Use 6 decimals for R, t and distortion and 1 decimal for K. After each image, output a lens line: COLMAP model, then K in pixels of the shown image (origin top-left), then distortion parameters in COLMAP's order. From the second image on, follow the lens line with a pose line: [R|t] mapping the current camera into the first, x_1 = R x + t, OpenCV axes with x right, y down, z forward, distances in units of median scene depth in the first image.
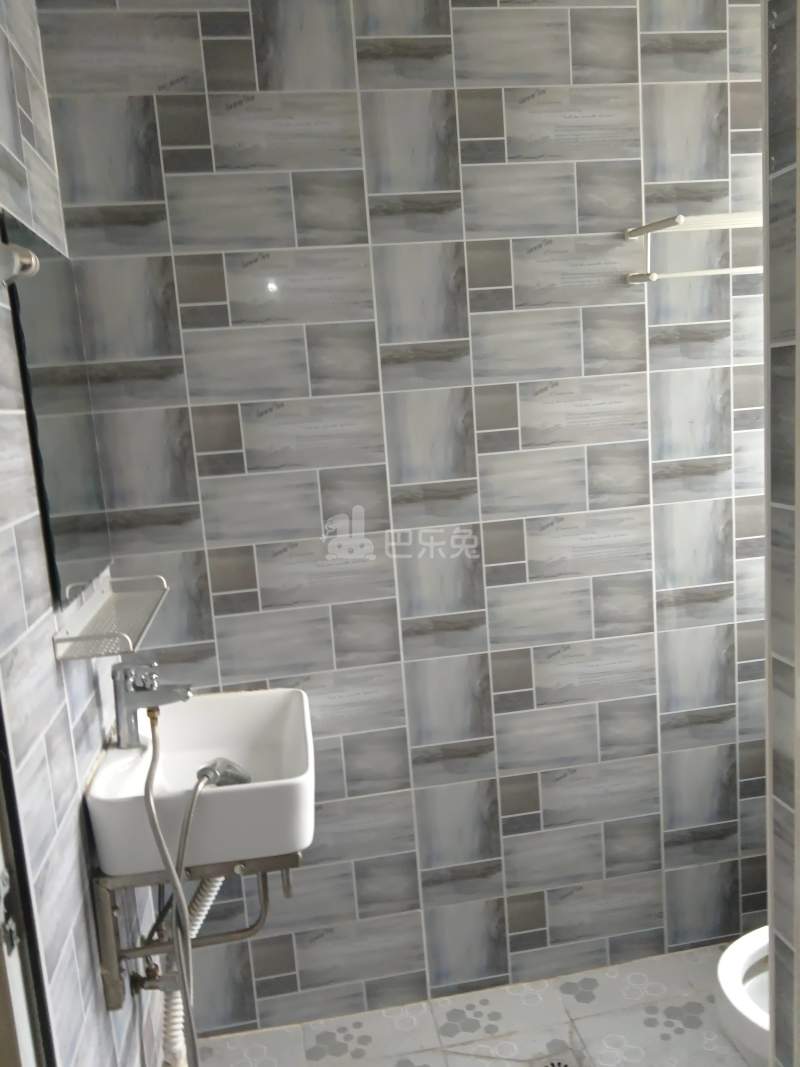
lens RADIAL K [[833.4, 0, 398.5], [0, 833.4, 533.5], [0, 0, 1]] dist [0.013934, -0.024890]
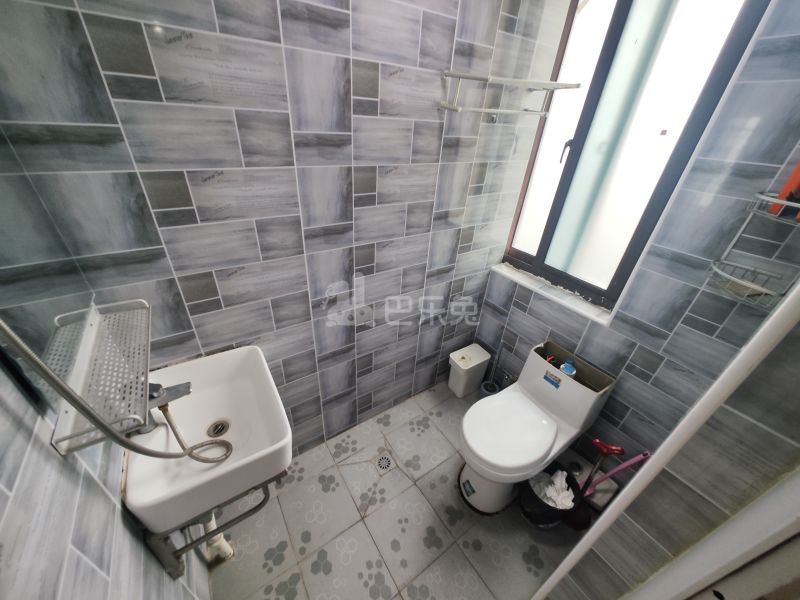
lens RADIAL K [[303.5, 0, 399.6], [0, 303.5, 300.4], [0, 0, 1]] dist [-0.001882, 0.000080]
pose [[0.901203, -0.103110, 0.420952, -0.104465], [-0.063491, 0.929398, 0.363578, -0.154252], [-0.428721, -0.354384, 0.831030, 0.375359]]
